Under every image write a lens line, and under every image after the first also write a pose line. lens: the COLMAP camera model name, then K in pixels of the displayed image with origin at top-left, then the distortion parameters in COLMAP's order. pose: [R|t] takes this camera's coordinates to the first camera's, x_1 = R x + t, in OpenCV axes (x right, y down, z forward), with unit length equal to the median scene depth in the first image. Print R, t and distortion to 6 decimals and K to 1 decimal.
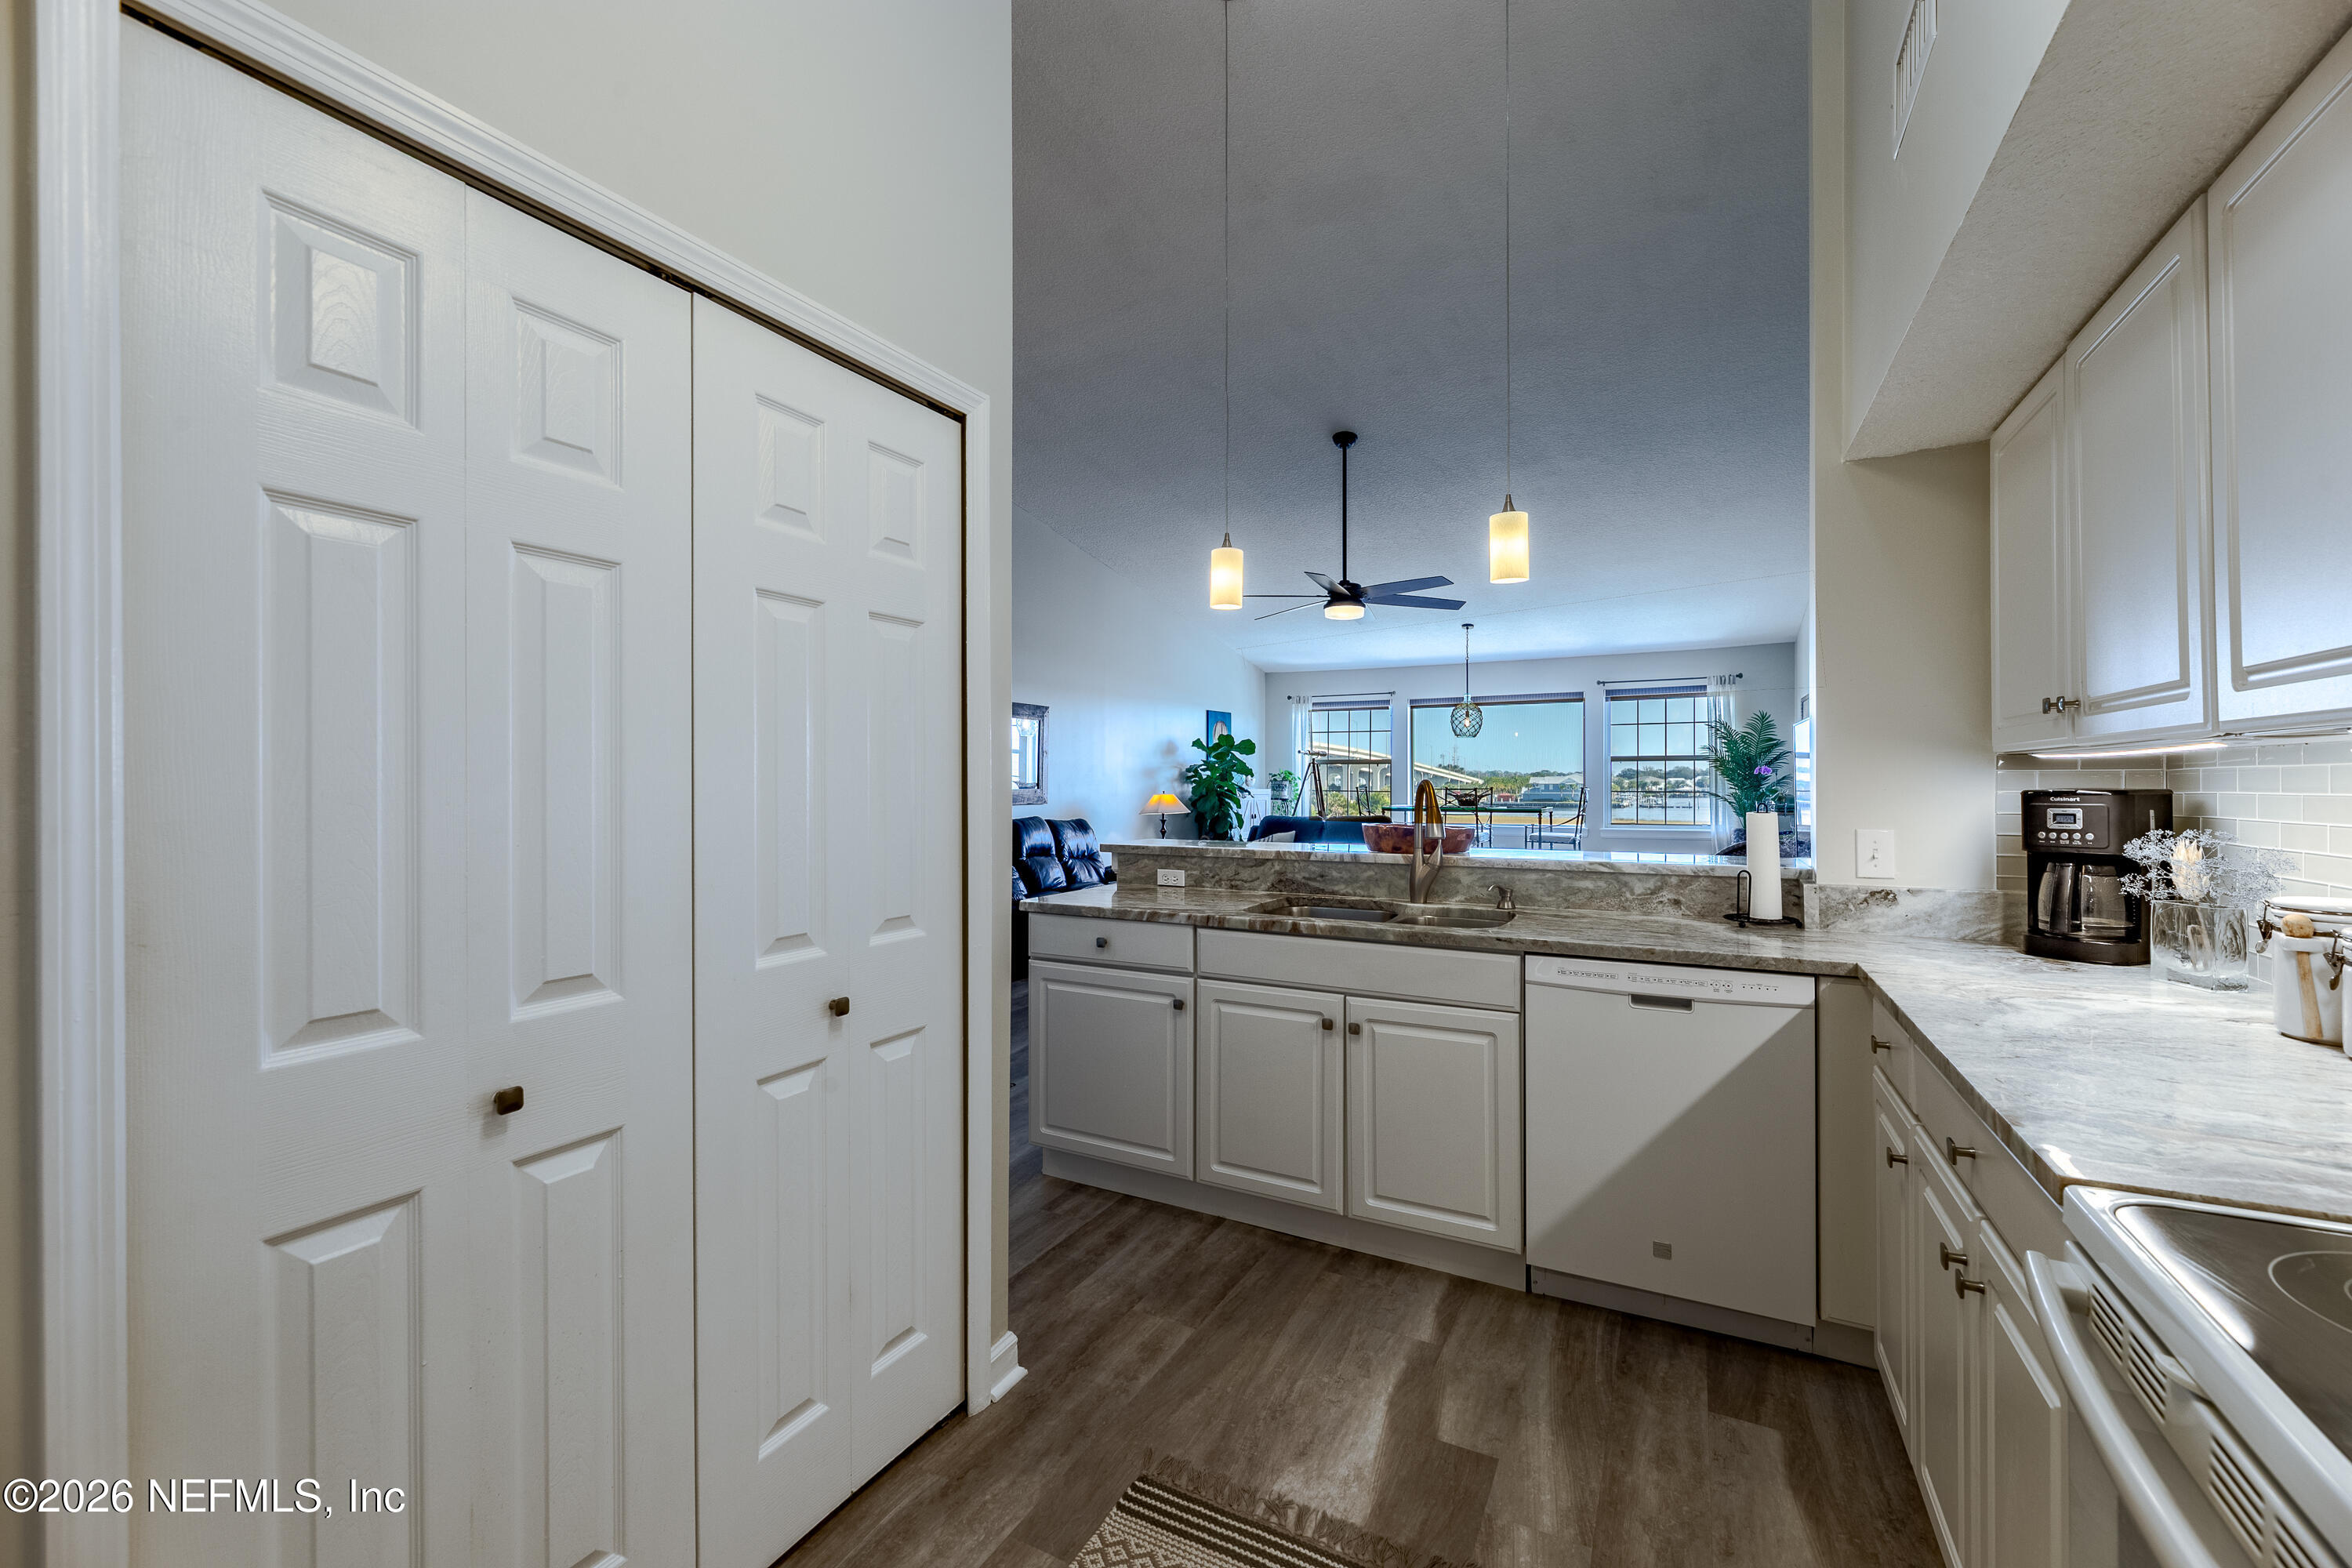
lens RADIAL K [[957.5, 0, 1174.4], [0, 957.5, 769.8], [0, 0, 1]] dist [-0.006009, 0.000326]
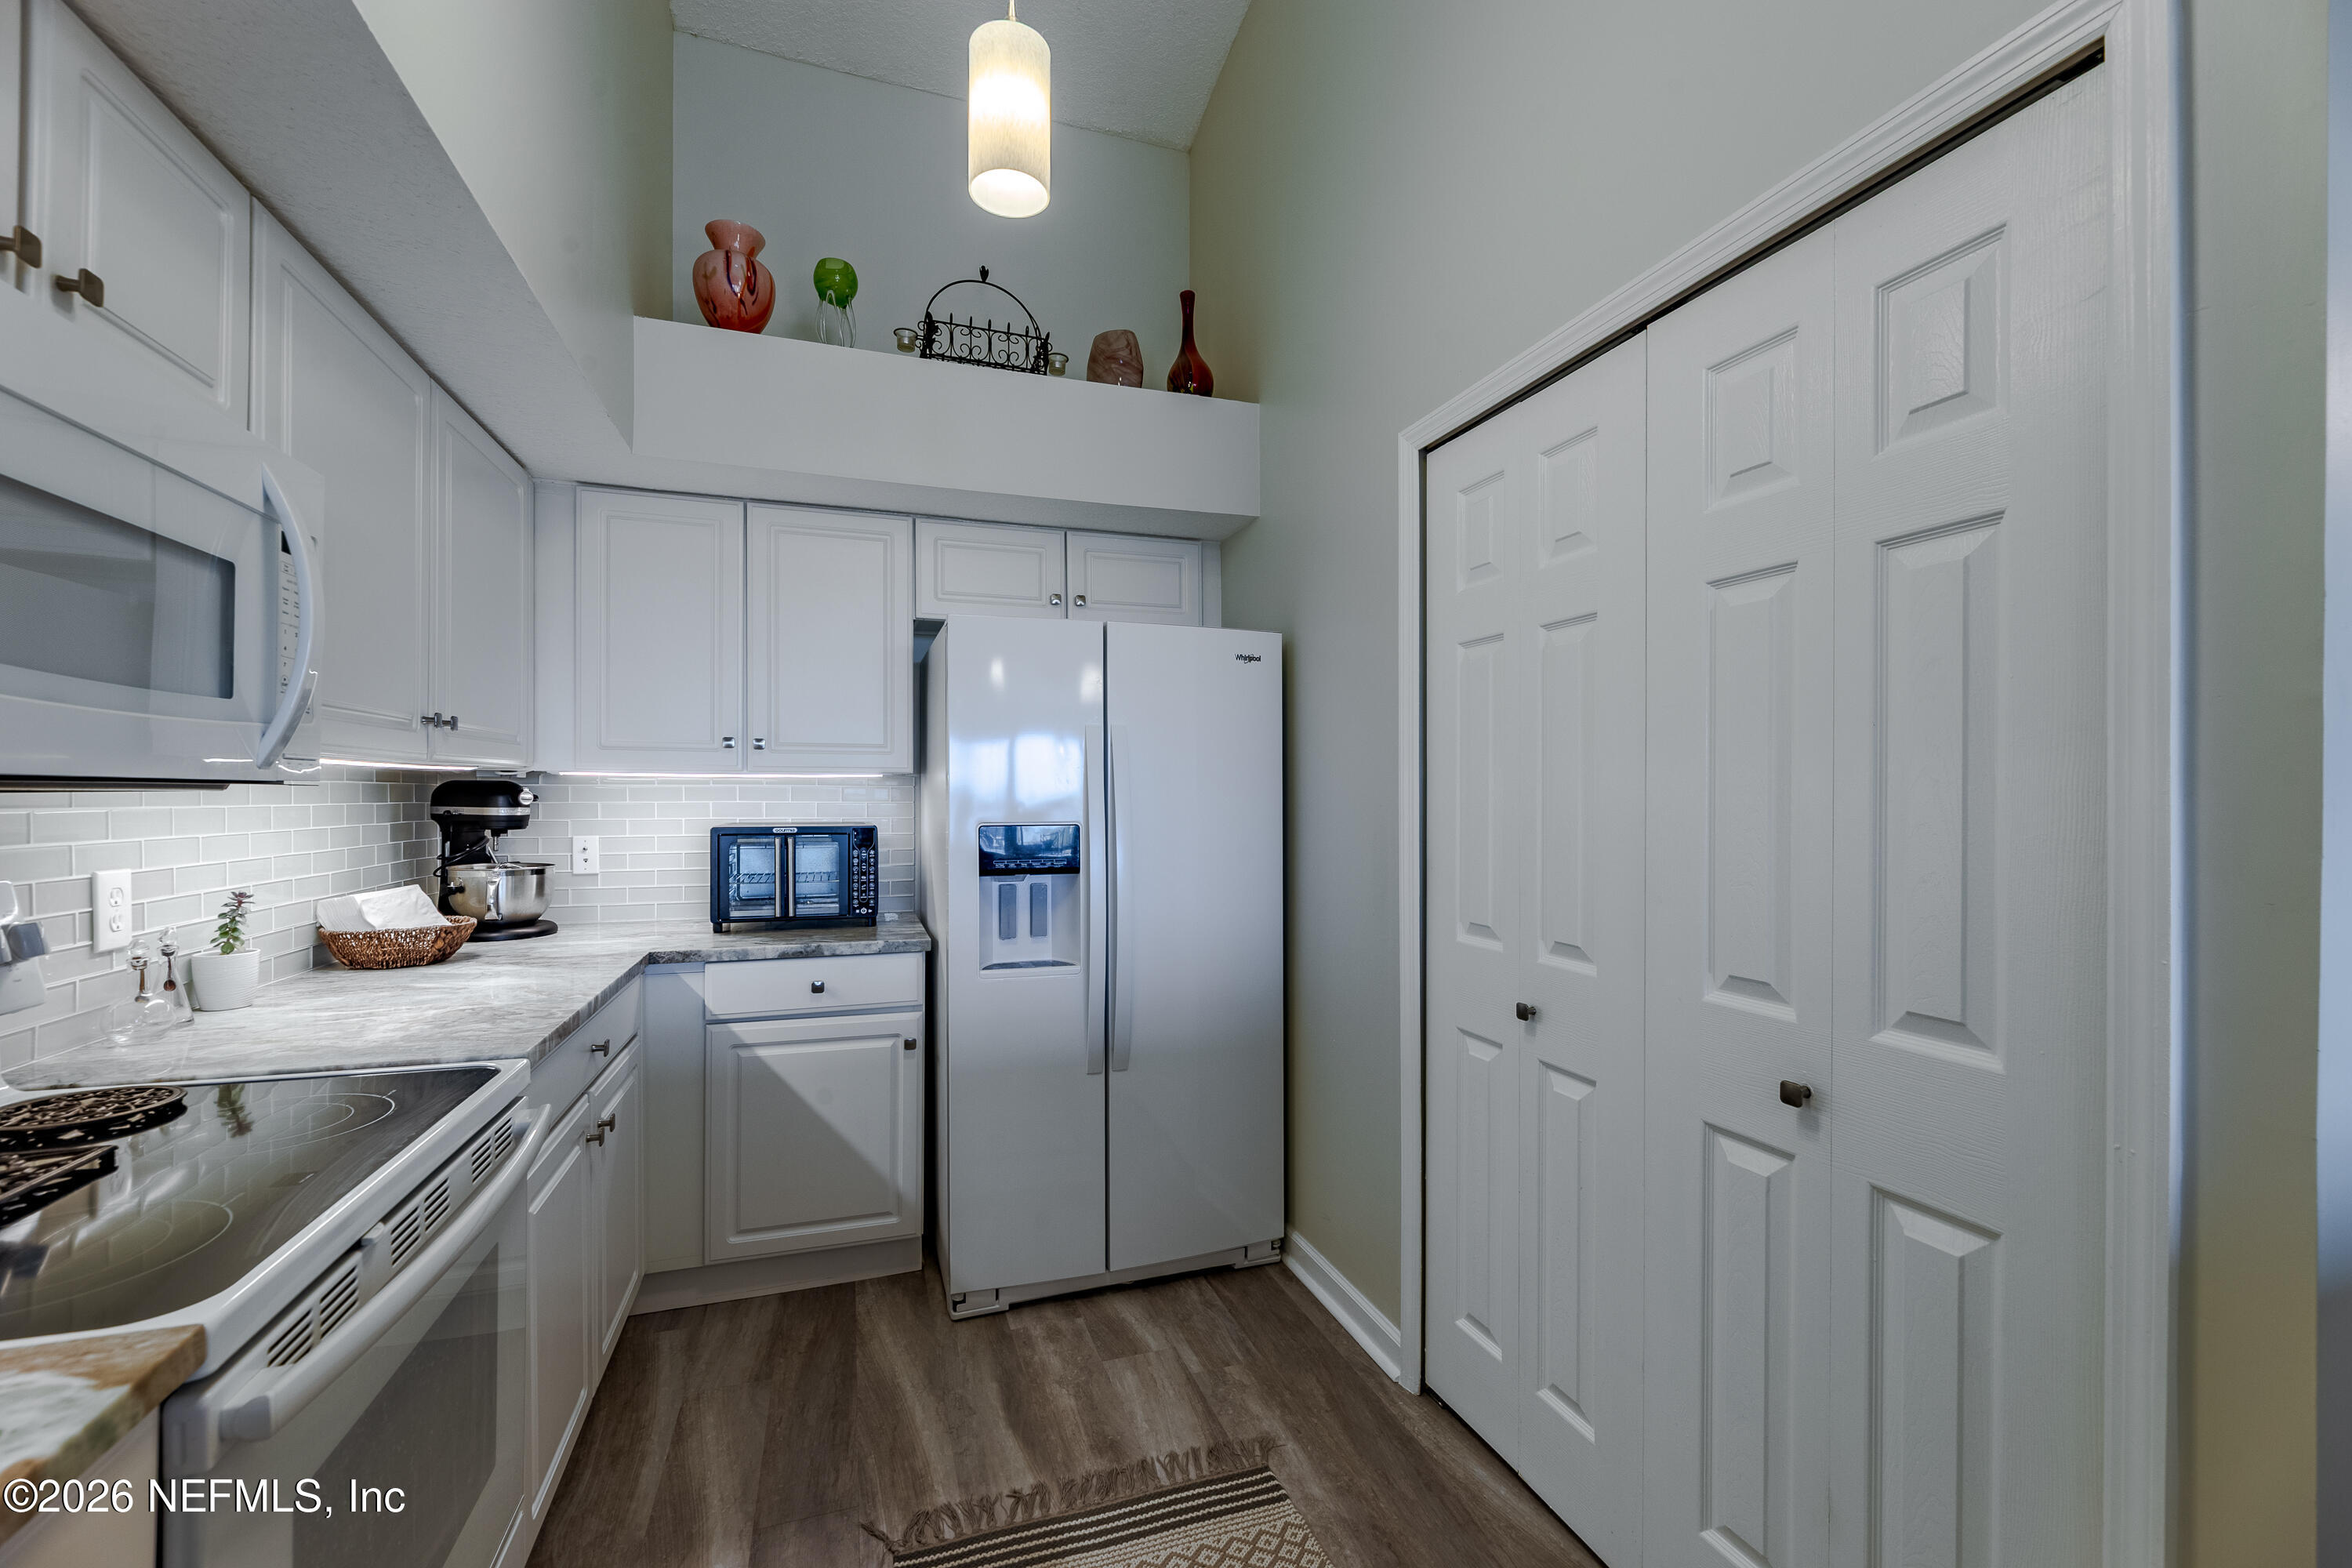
lens RADIAL K [[957.5, 0, 1174.5], [0, 957.5, 798.7], [0, 0, 1]] dist [-0.006009, 0.000326]
pose [[-0.680848, 0.004779, -0.732409, 0.094399], [0.011716, 0.999922, -0.004366, 0.002332], [0.732331, -0.011554, -0.680851, 0.204837]]
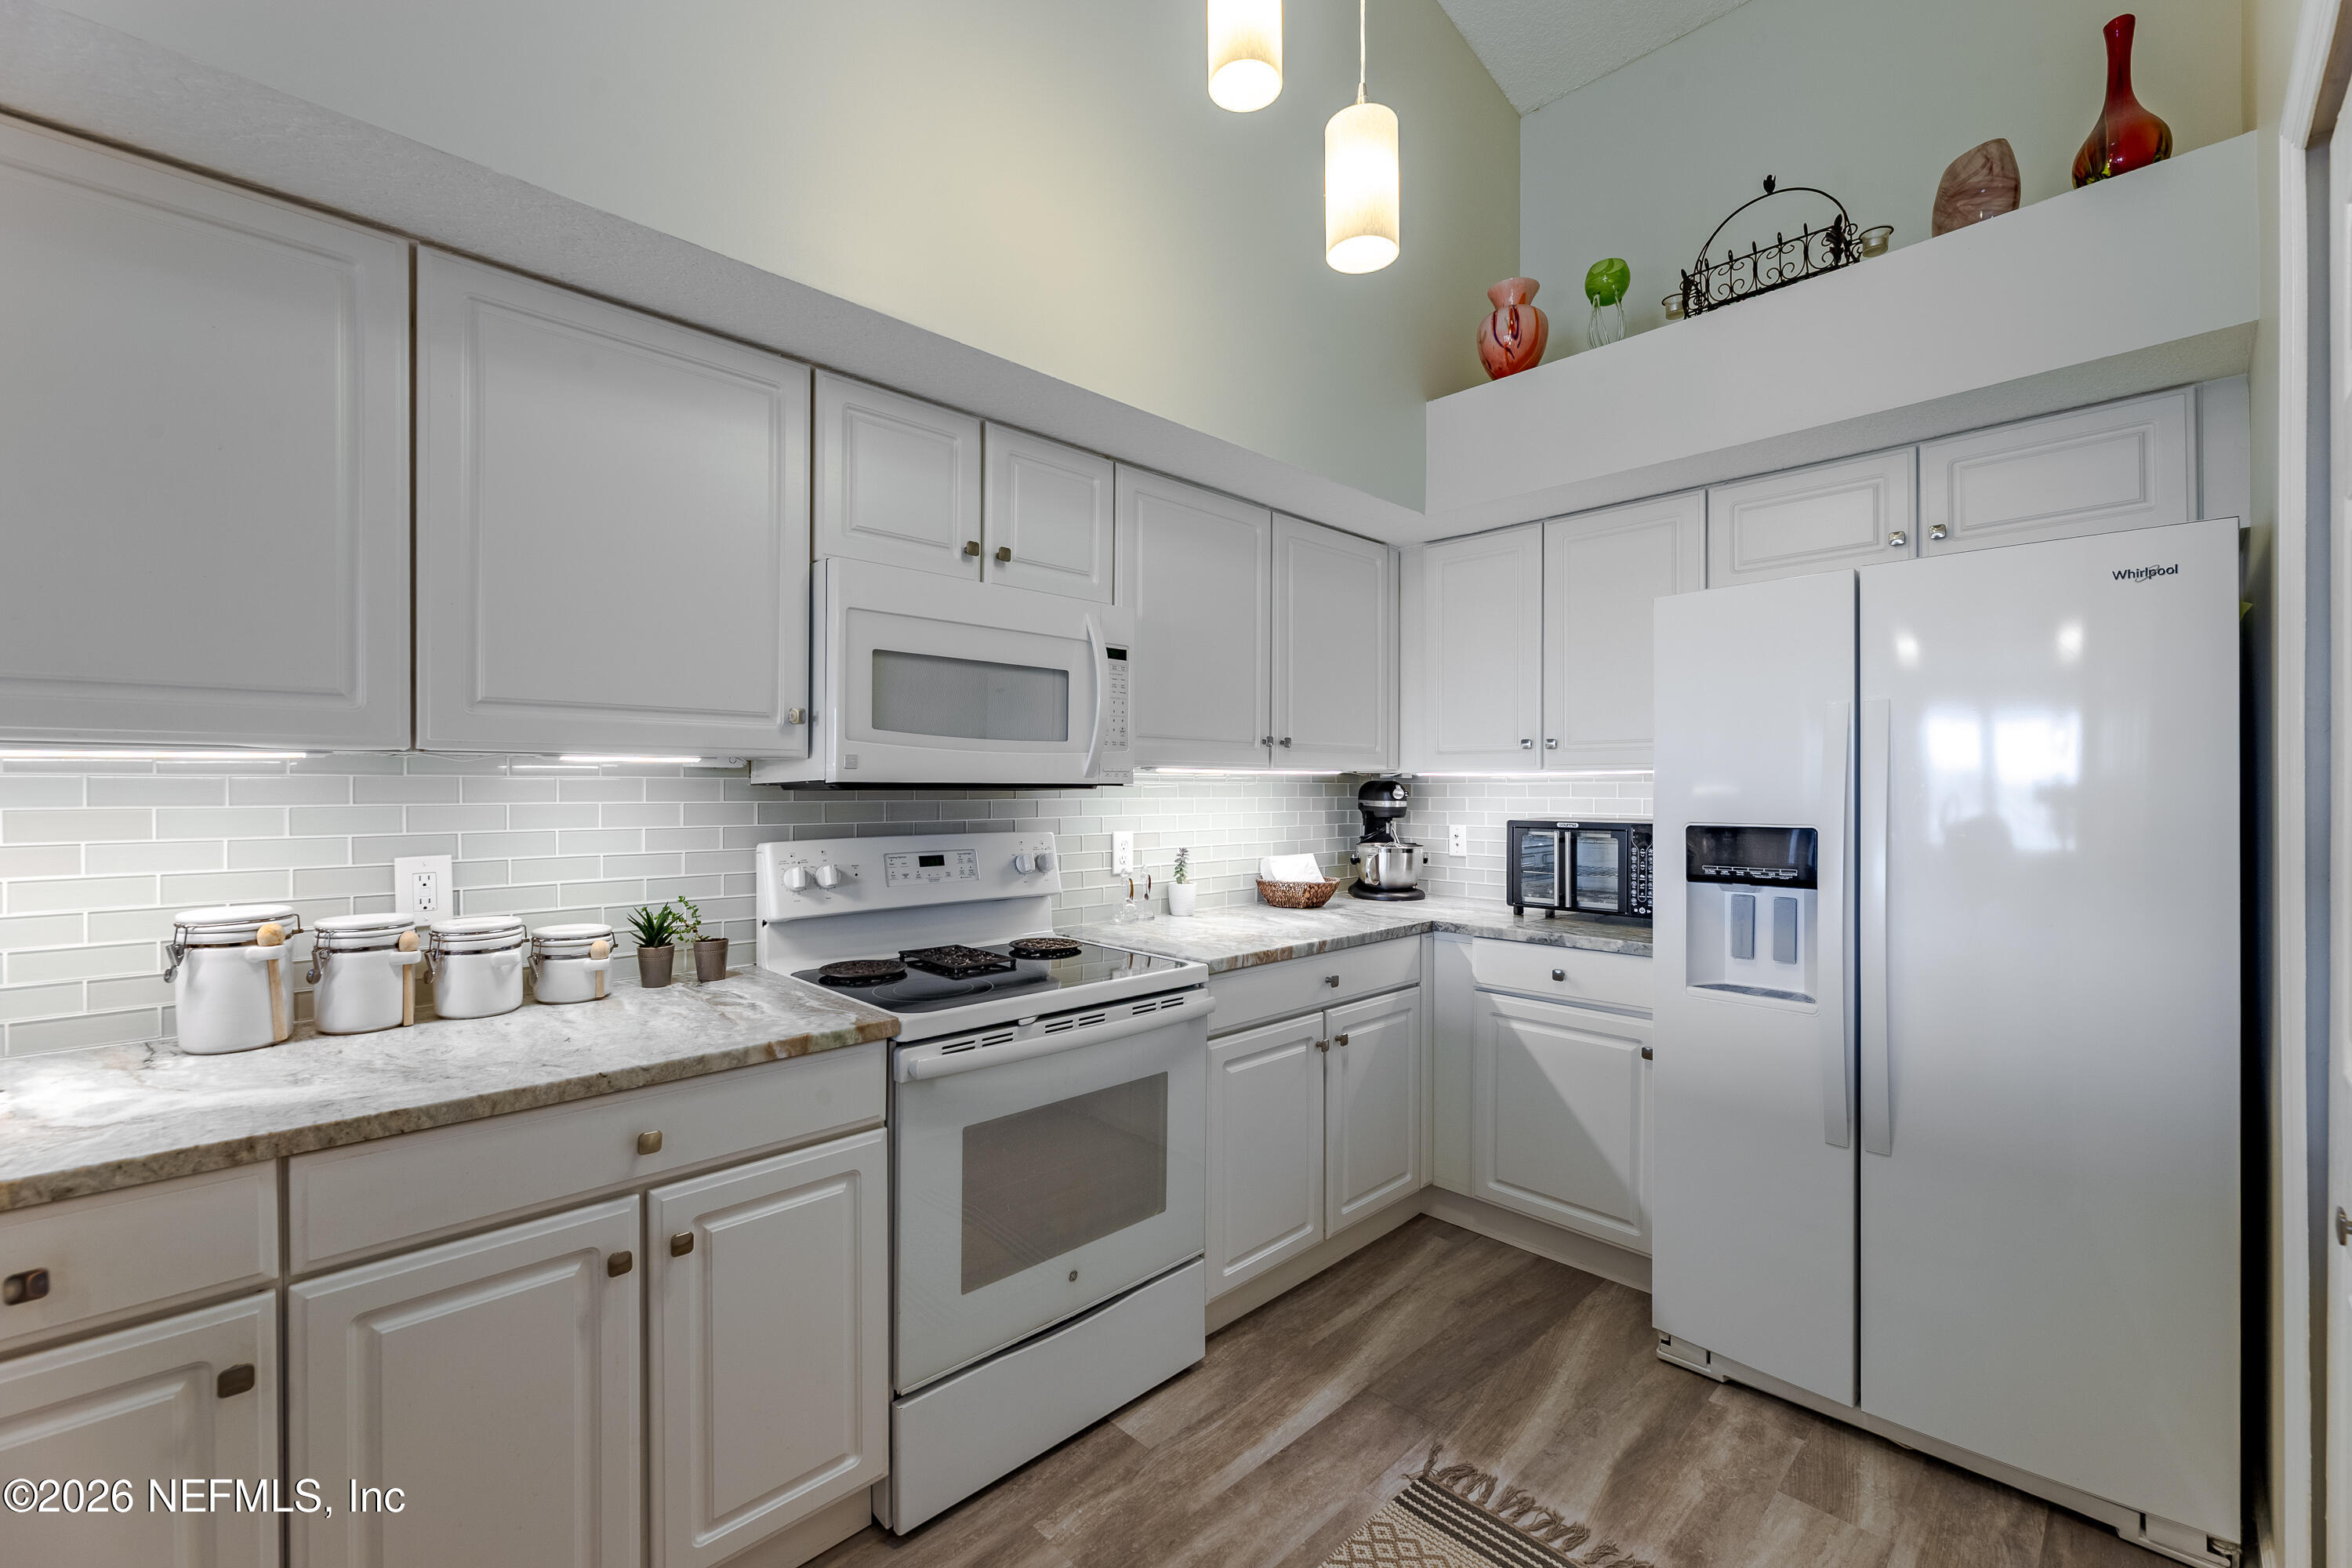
lens RADIAL K [[957.5, 0, 1175.6], [0, 957.5, 793.9], [0, 0, 1]] dist [-0.006009, 0.000326]
pose [[-0.952837, 0.001279, 0.303479, -0.007184], [-0.002451, 0.999926, -0.011910, 0.003237], [-0.303472, -0.012092, -0.952764, 0.248436]]
